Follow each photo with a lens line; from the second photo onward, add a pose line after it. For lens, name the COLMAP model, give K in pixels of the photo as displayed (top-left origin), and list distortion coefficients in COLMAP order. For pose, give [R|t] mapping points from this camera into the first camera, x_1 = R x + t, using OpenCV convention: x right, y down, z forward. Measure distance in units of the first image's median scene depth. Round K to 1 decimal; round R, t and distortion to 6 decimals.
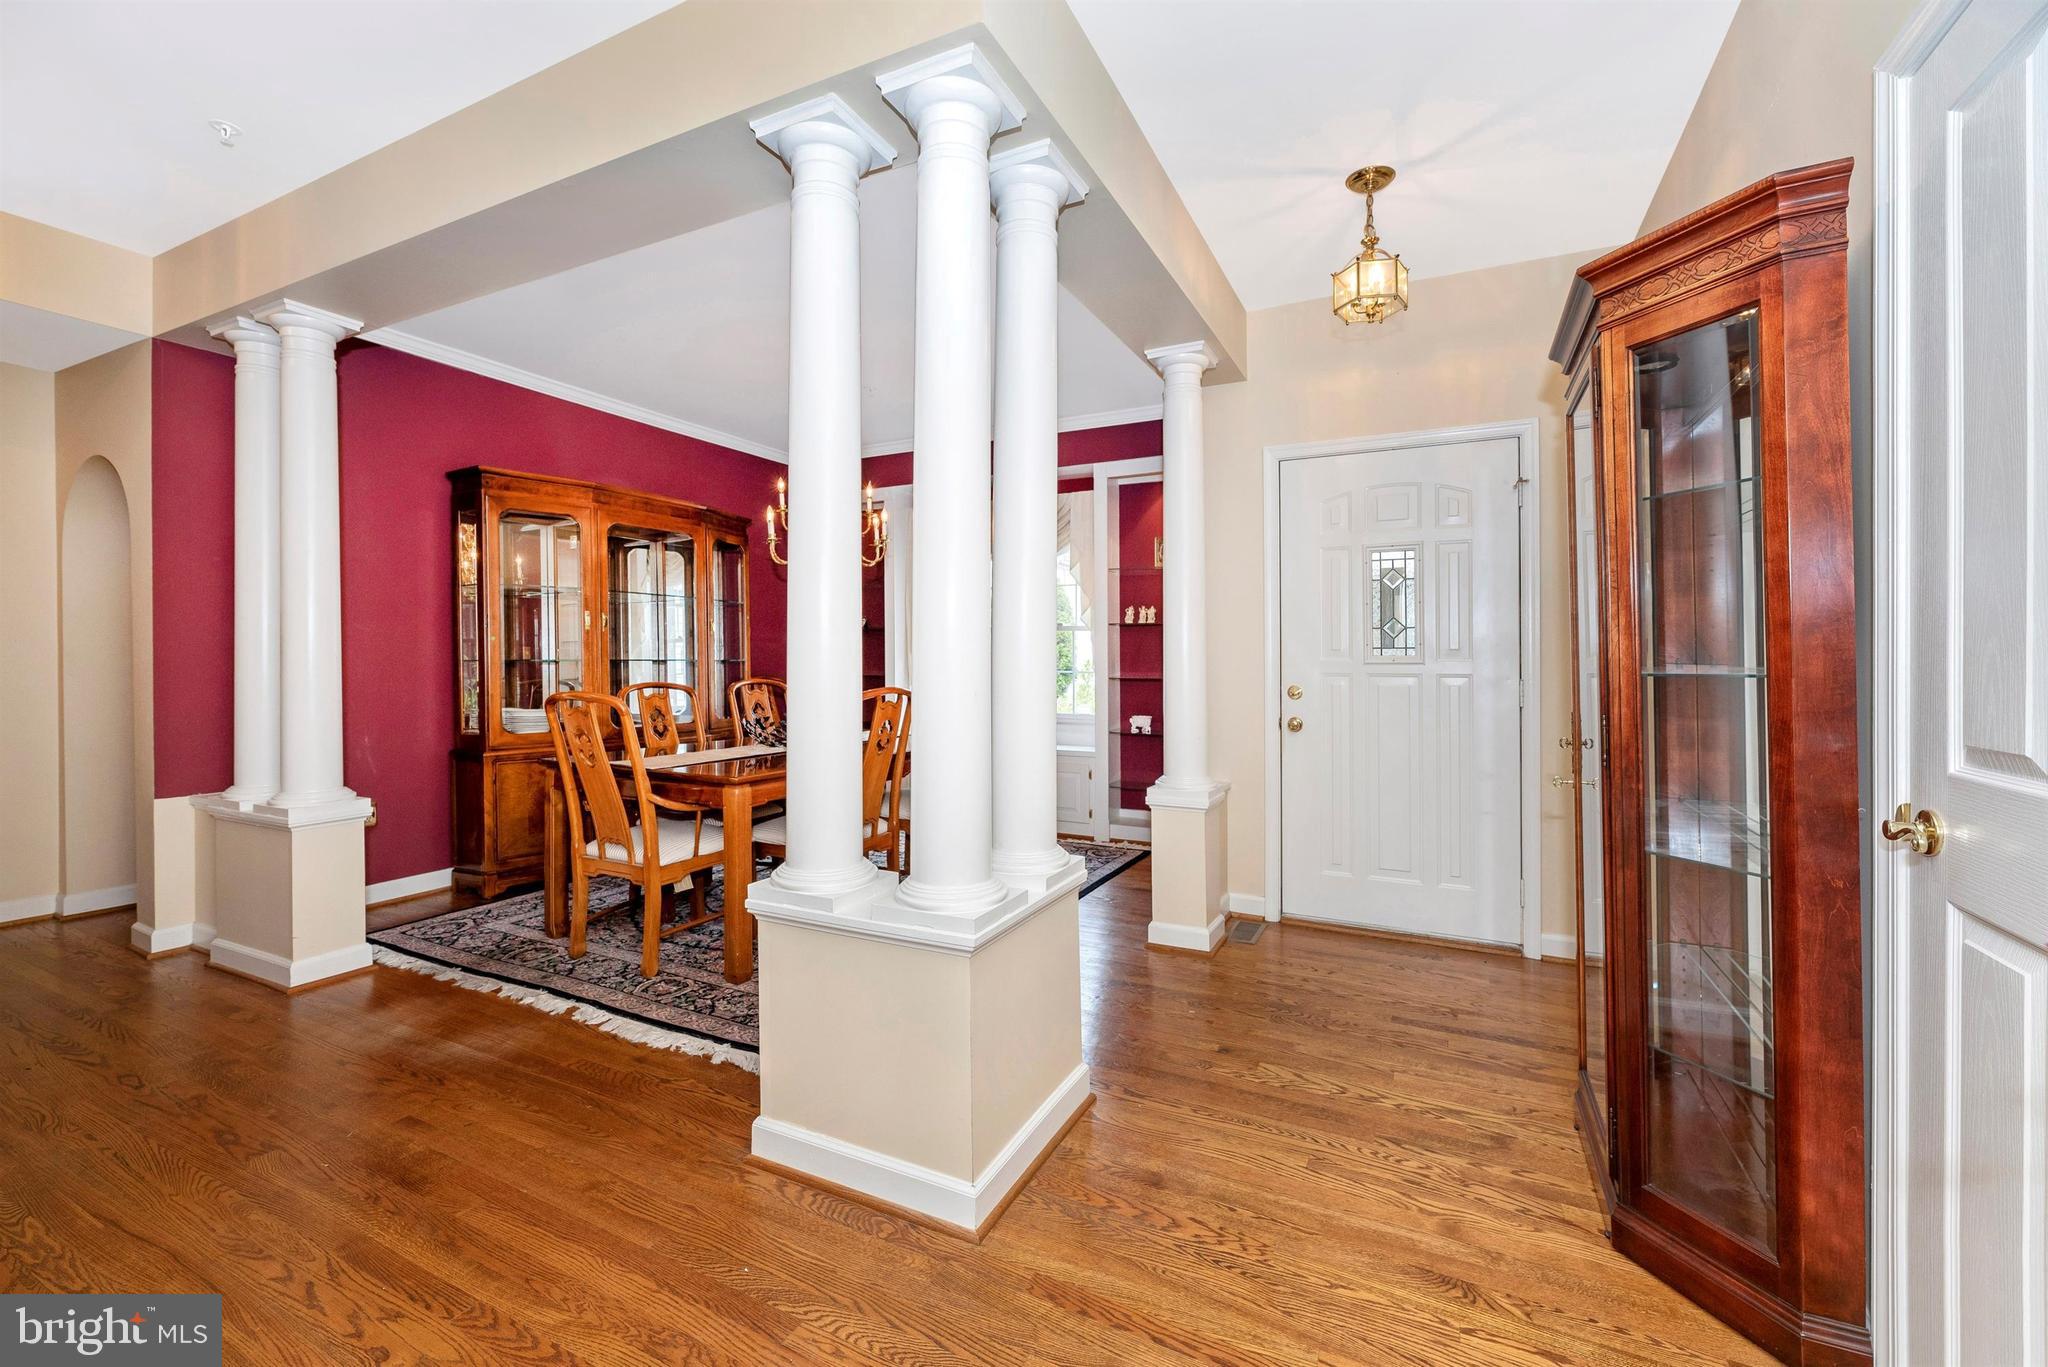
lens RADIAL K [[825.1, 0, 1024.0], [0, 825.1, 683.5], [0, 0, 1]] dist [0.008860, 0.000033]
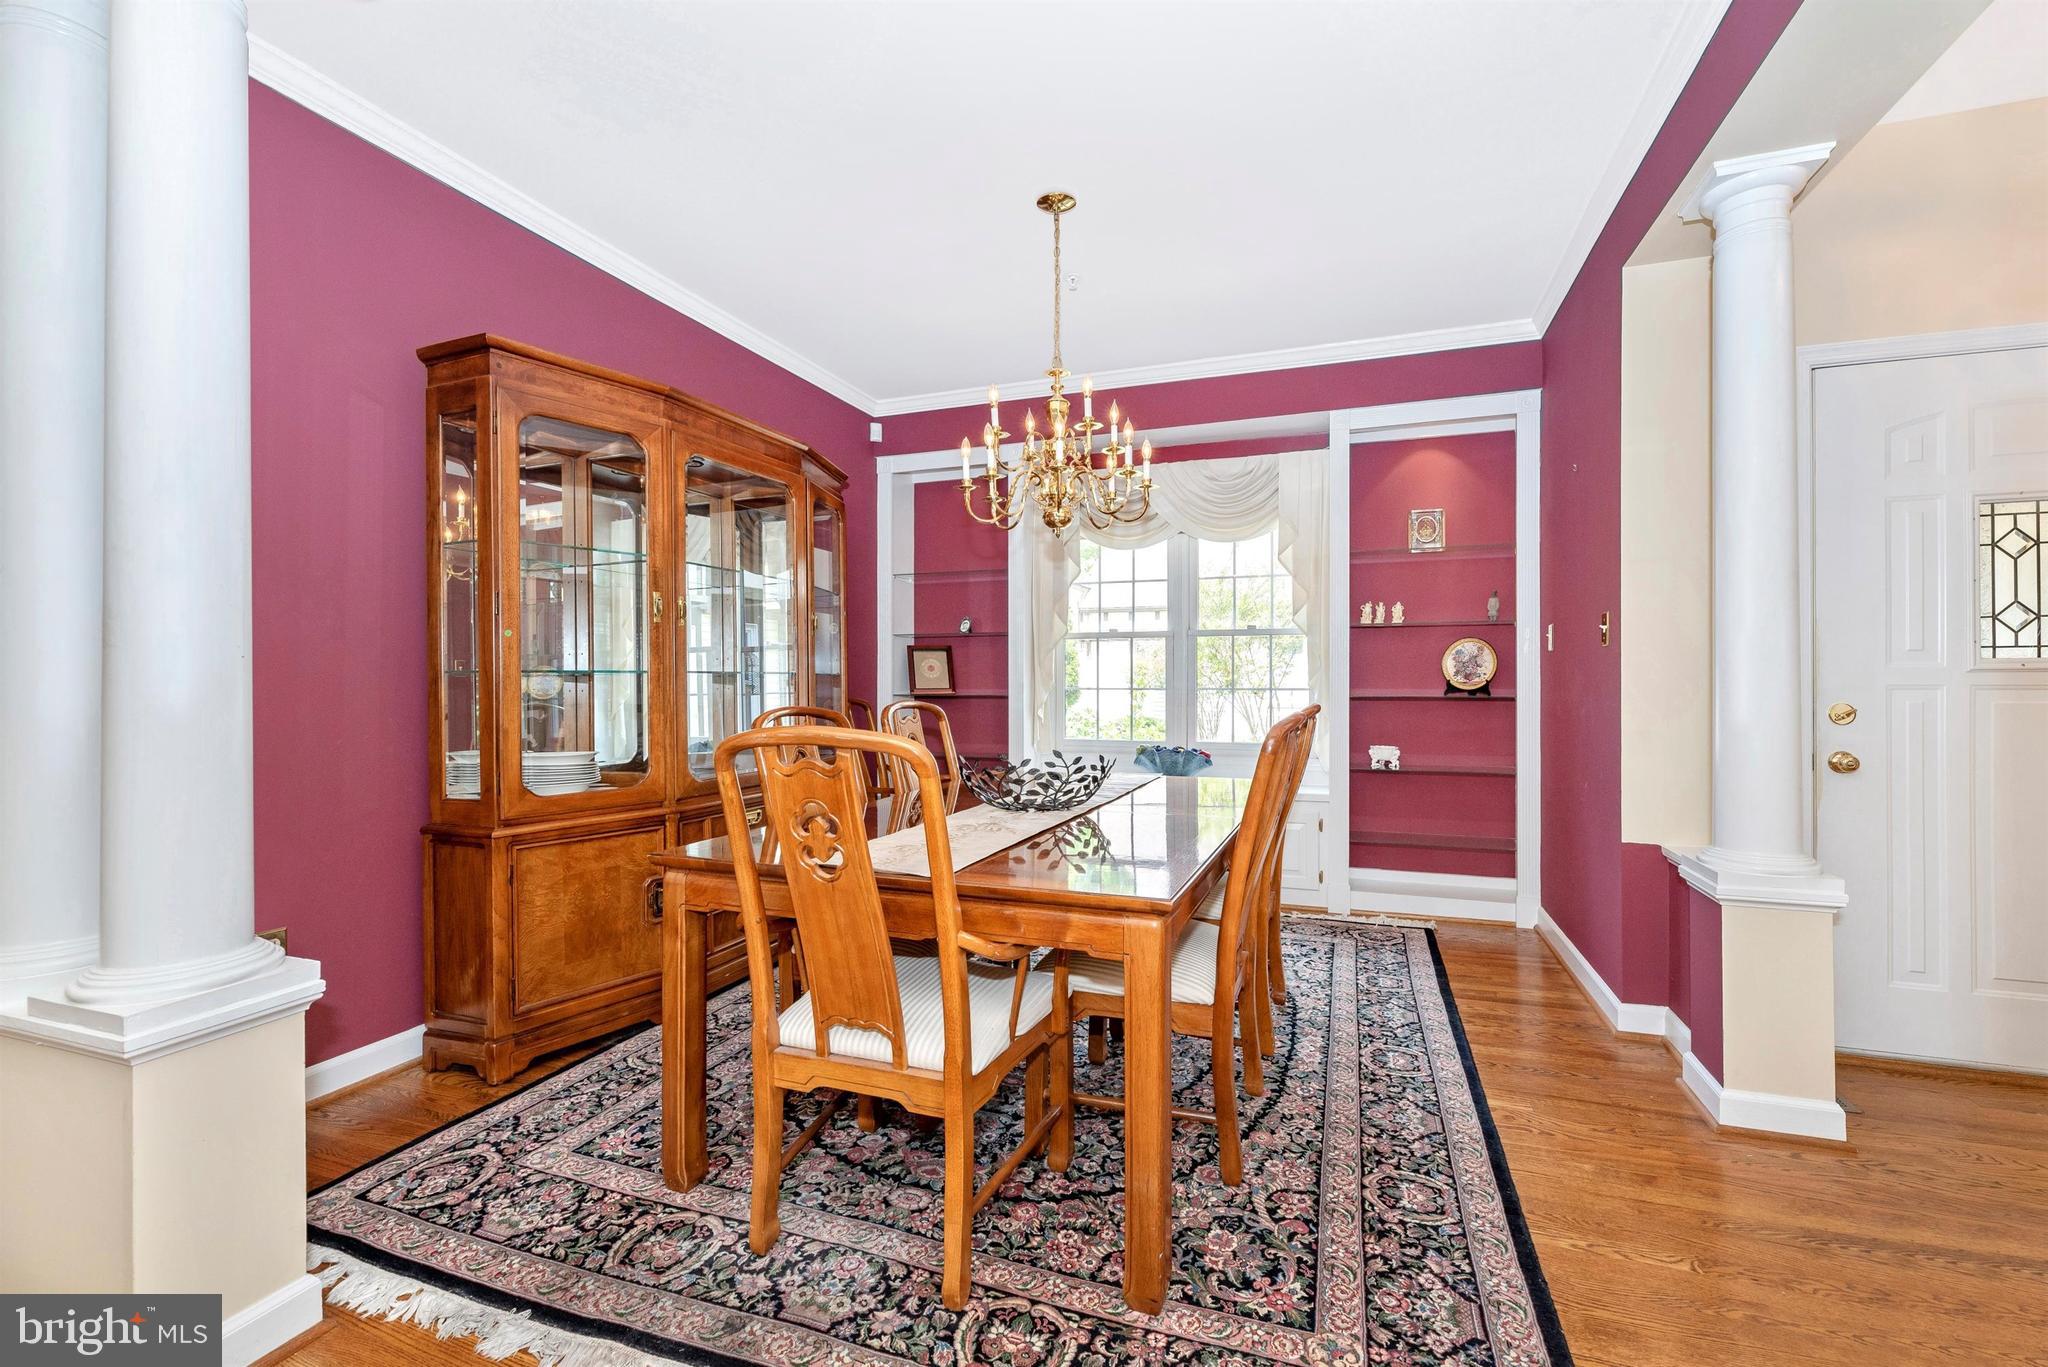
lens RADIAL K [[797.0, 0, 1017.4], [0, 797.0, 691.3], [0, 0, 1]] dist [0.001287, -0.000201]
pose [[0.989786, -0.004291, 0.142496, -0.419585], [0.006812, 0.999829, -0.017207, -0.001388], [-0.142397, 0.018002, 0.989646, 0.451544]]
